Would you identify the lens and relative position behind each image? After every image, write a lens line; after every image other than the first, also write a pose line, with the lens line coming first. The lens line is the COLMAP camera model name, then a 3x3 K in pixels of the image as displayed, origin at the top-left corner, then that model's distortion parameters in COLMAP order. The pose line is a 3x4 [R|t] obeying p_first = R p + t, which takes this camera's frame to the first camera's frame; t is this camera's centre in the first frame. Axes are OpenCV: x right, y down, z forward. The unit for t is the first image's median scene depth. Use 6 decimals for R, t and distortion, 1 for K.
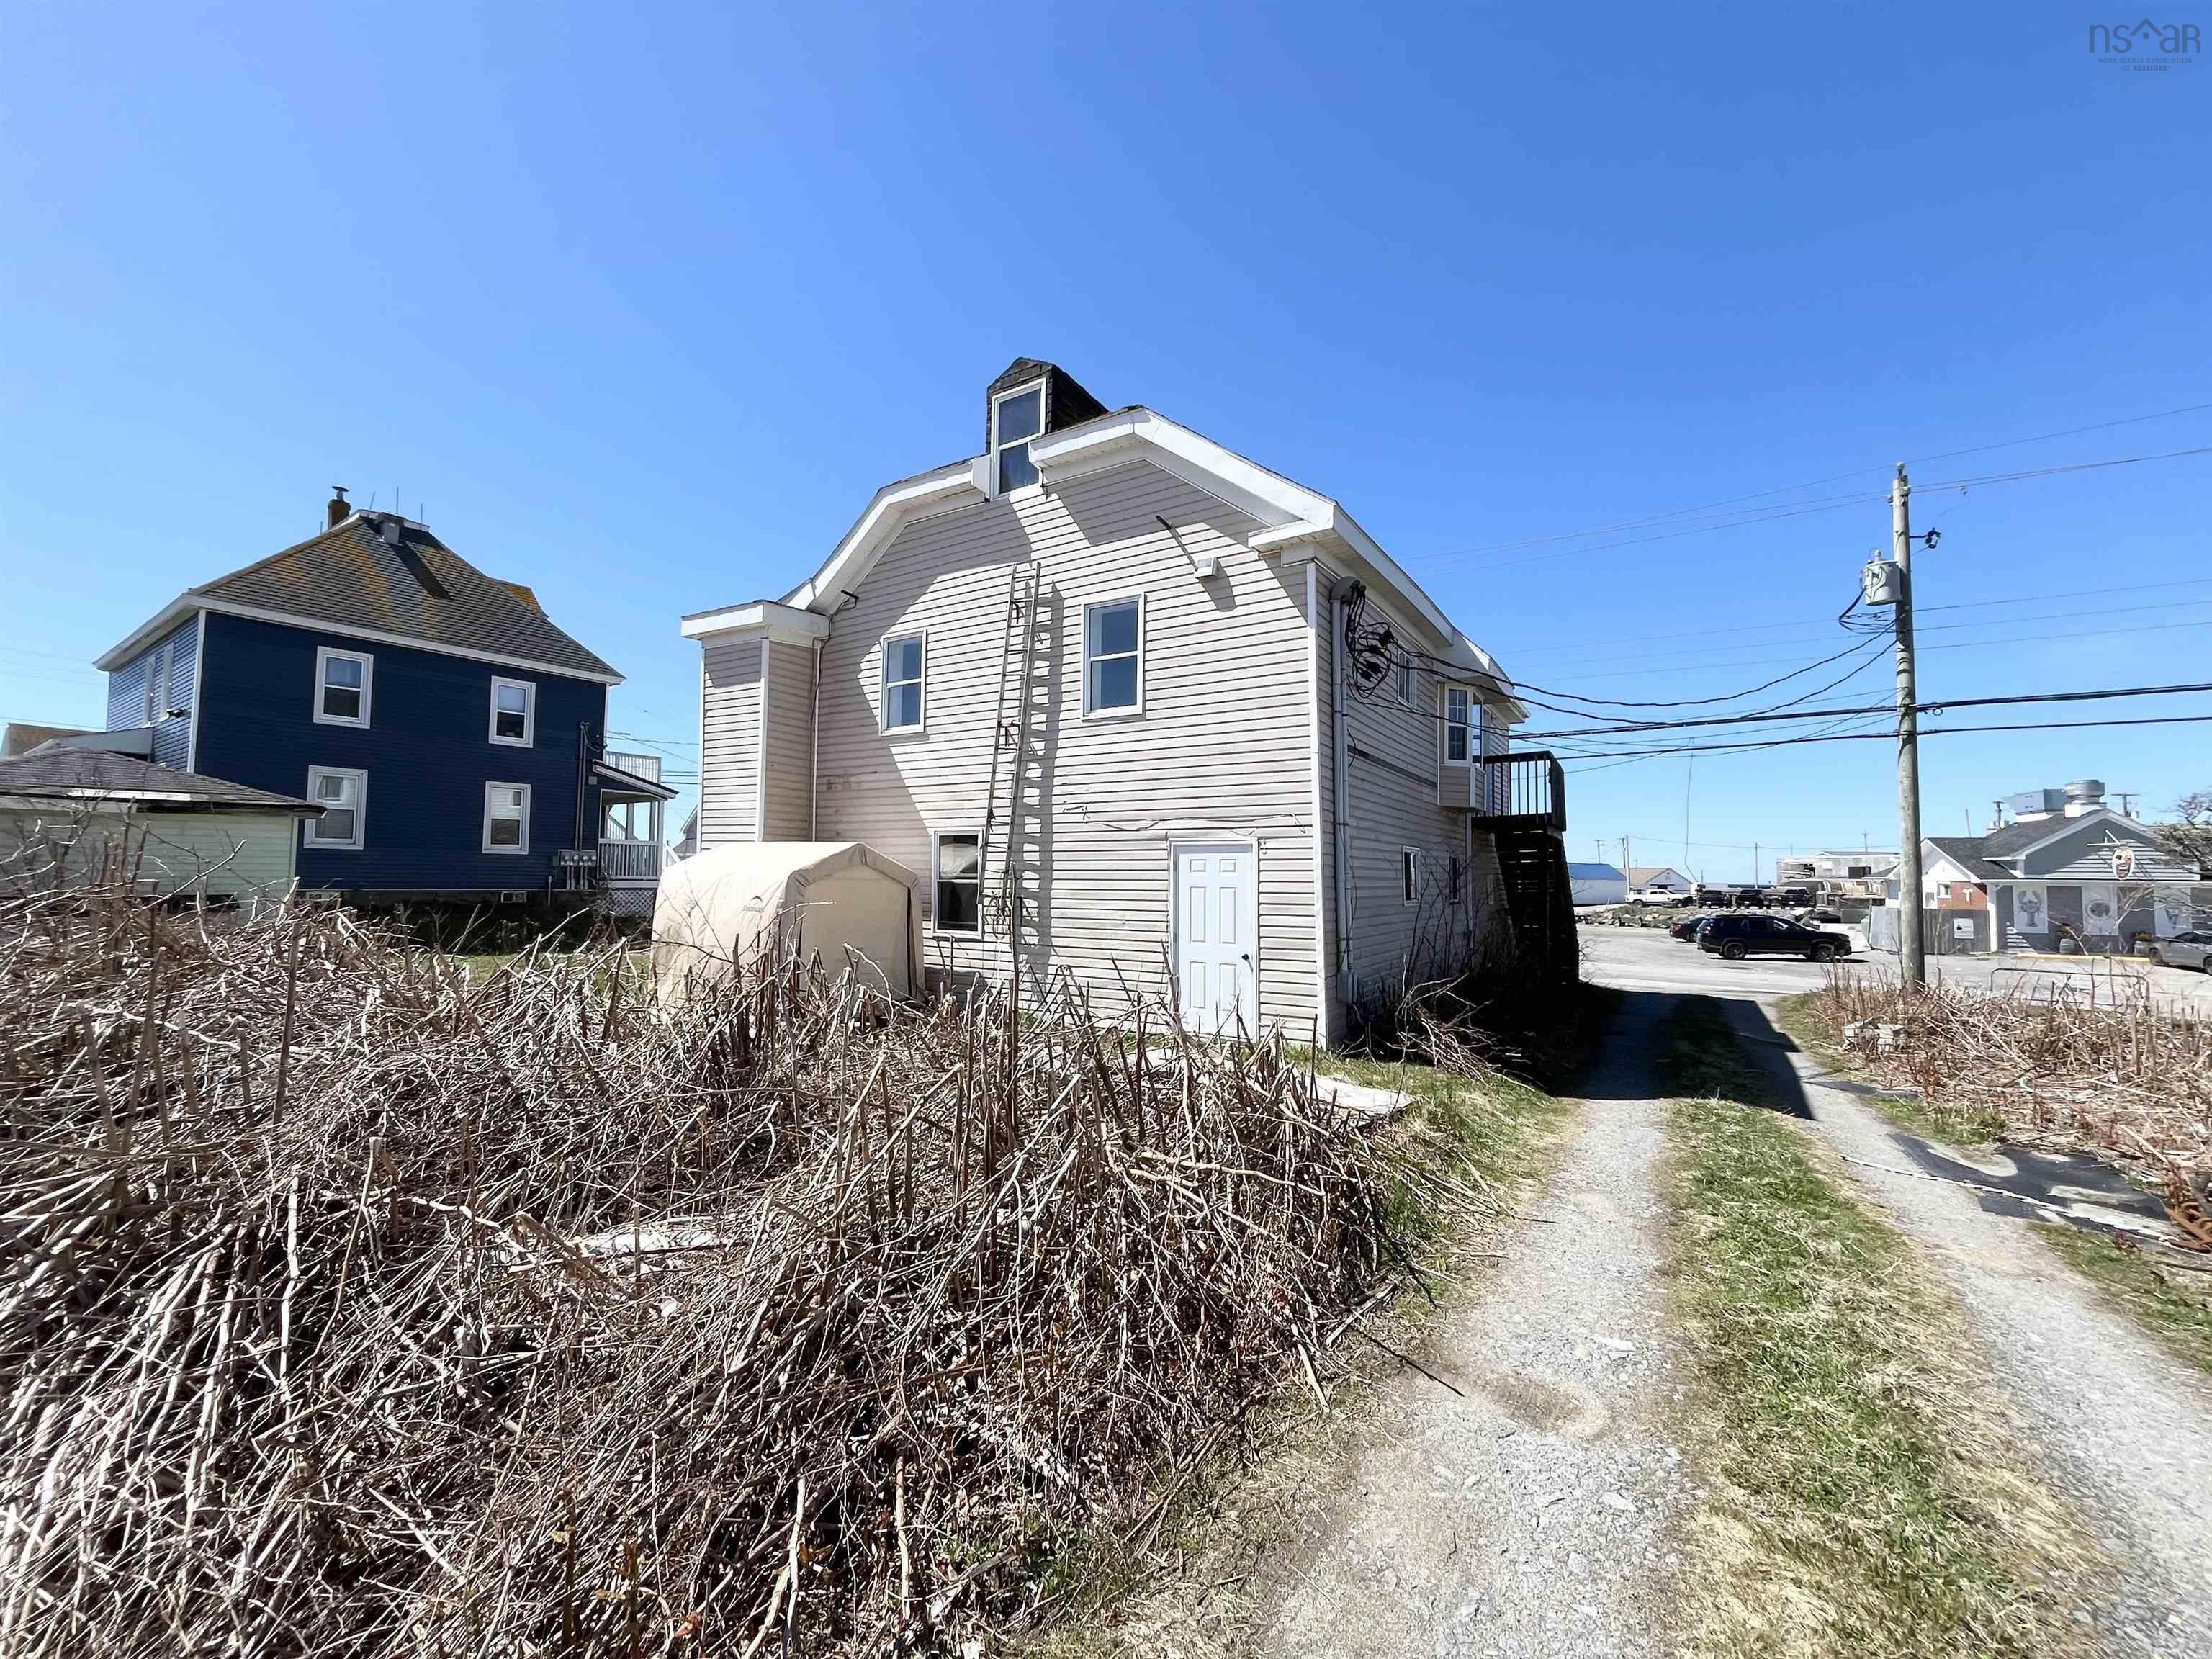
lens RADIAL K [[900.9, 0, 1106.0], [0, 900.9, 829.5], [0, 0, 1]] dist [-0.001855, 0.000000]
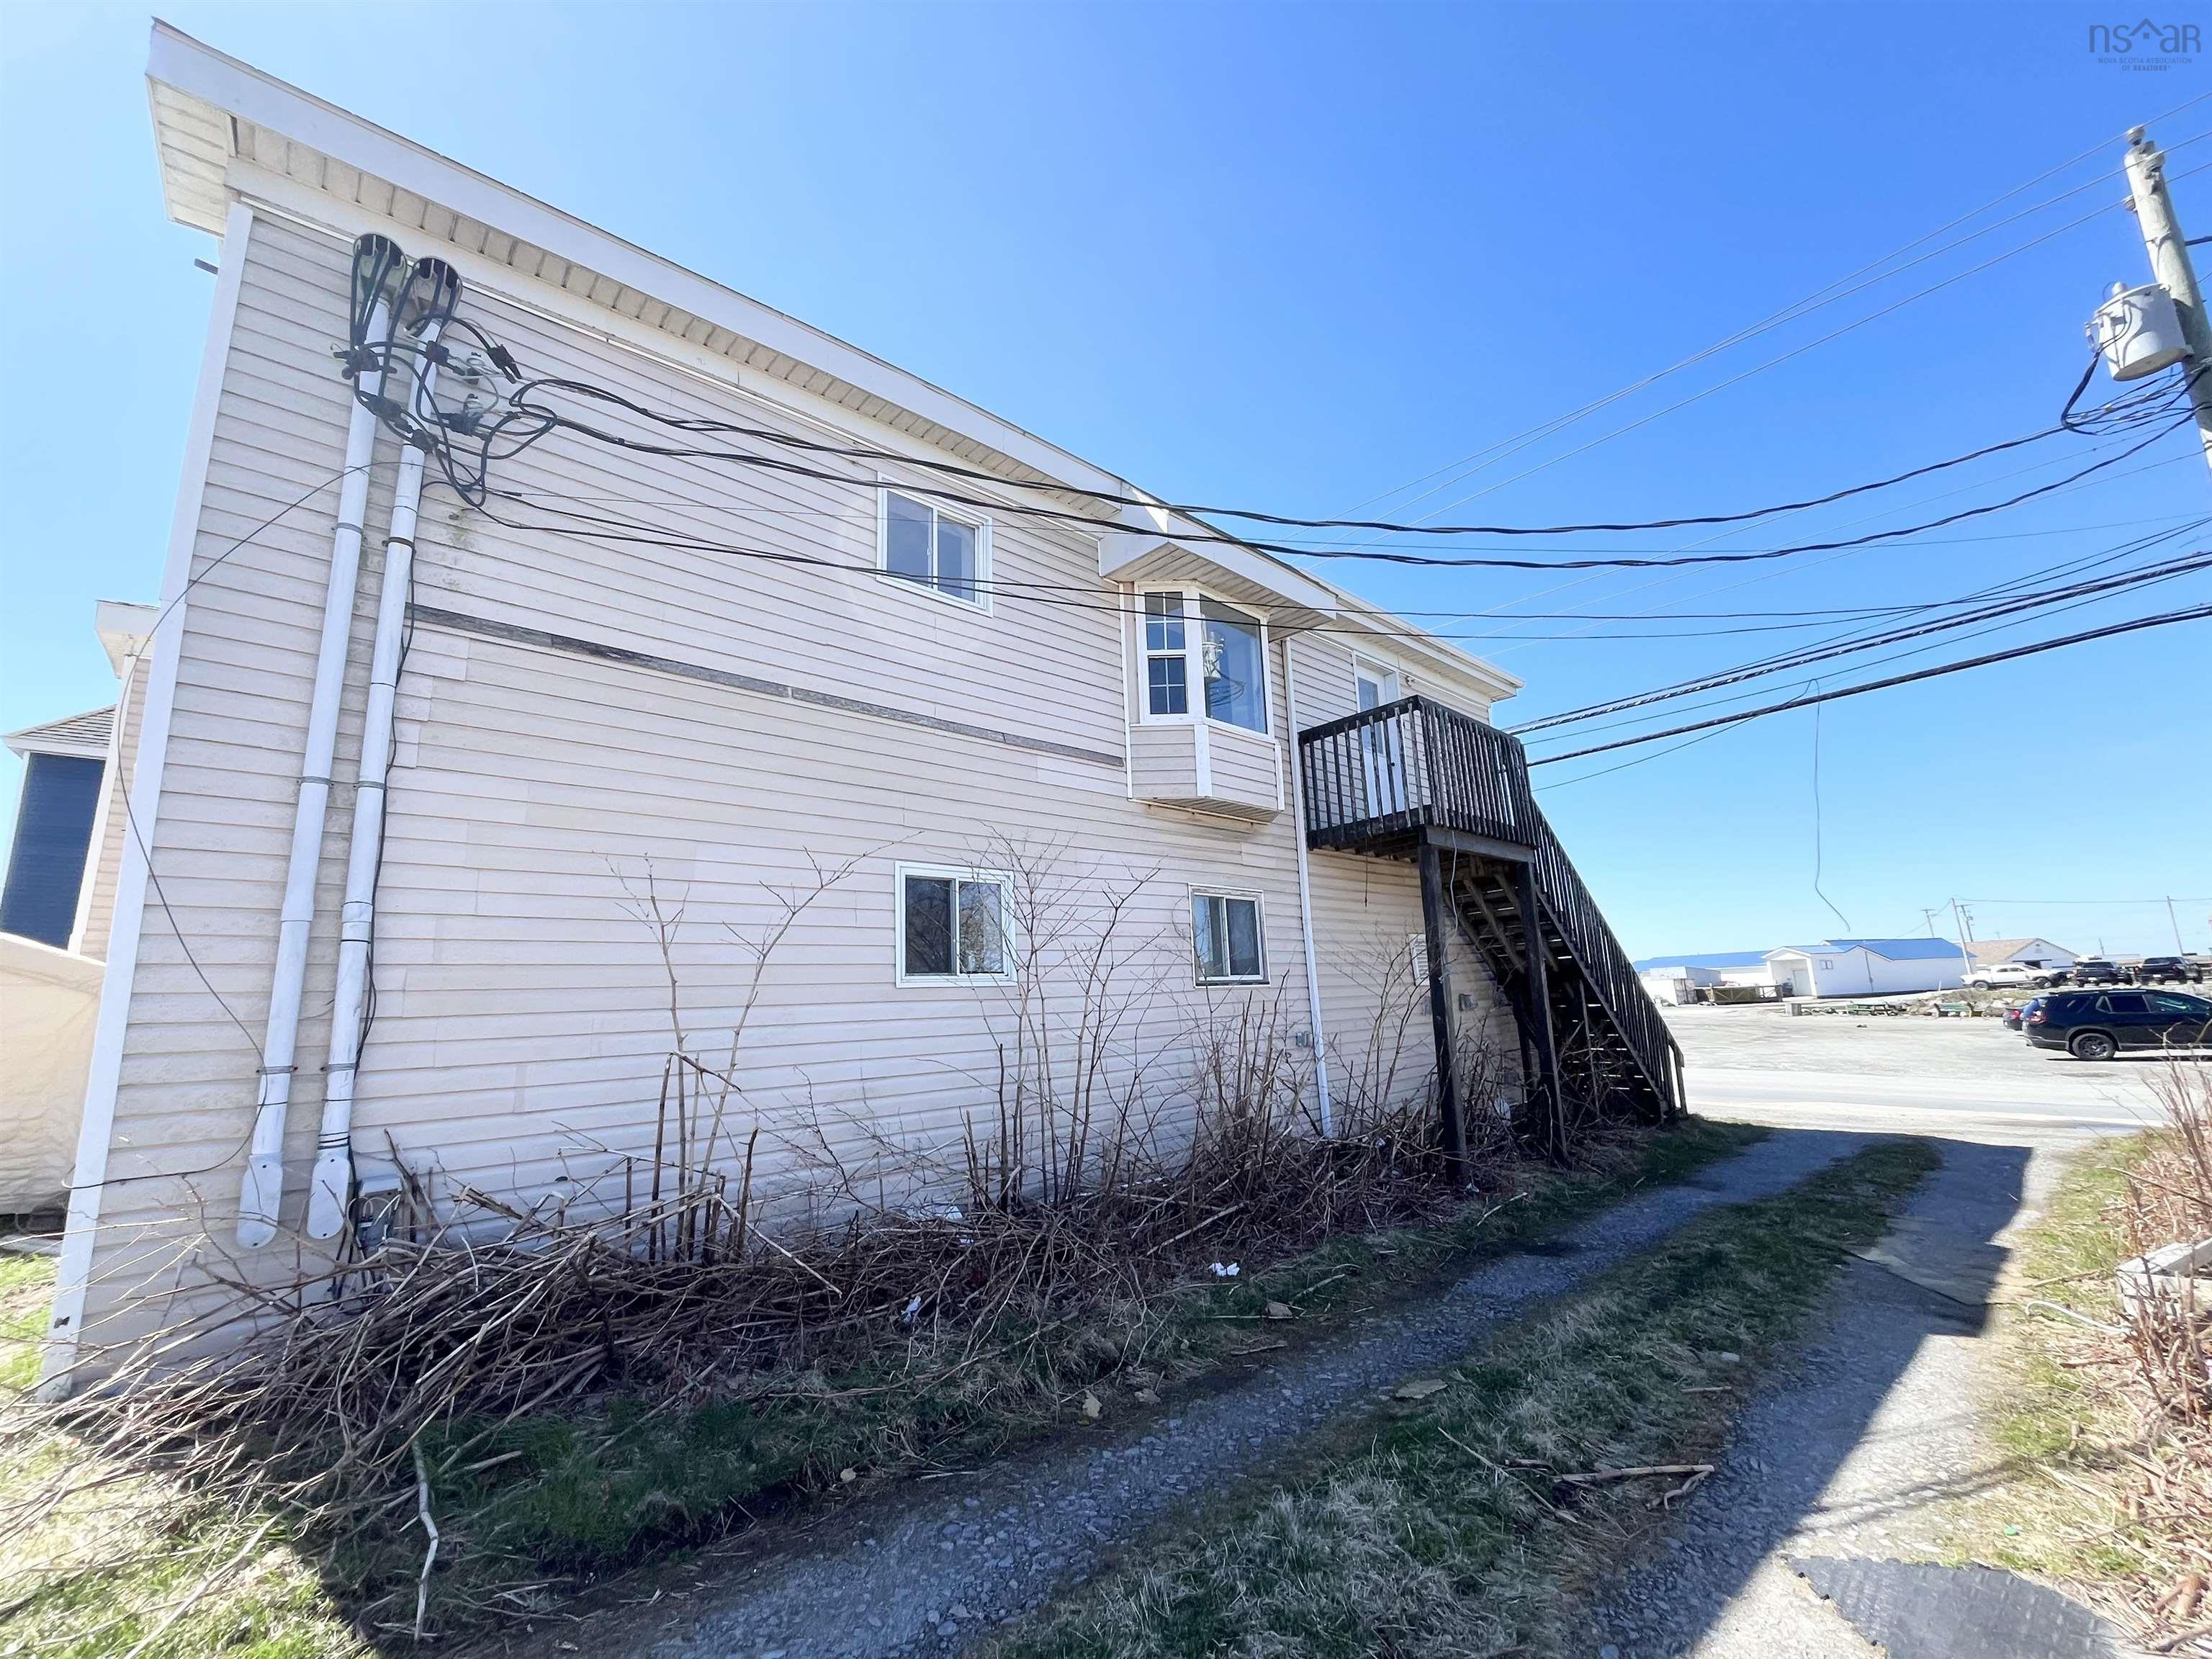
lens RADIAL K [[900.9, 0, 1106.0], [0, 900.9, 829.5], [0, 0, 1]] dist [-0.001855, 0.000000]
pose [[0.969706, -0.093157, -0.225813, 0.345377], [0.063381, 0.988719, -0.135711, 0.044886], [0.235908, 0.117287, 0.964672, 0.360952]]
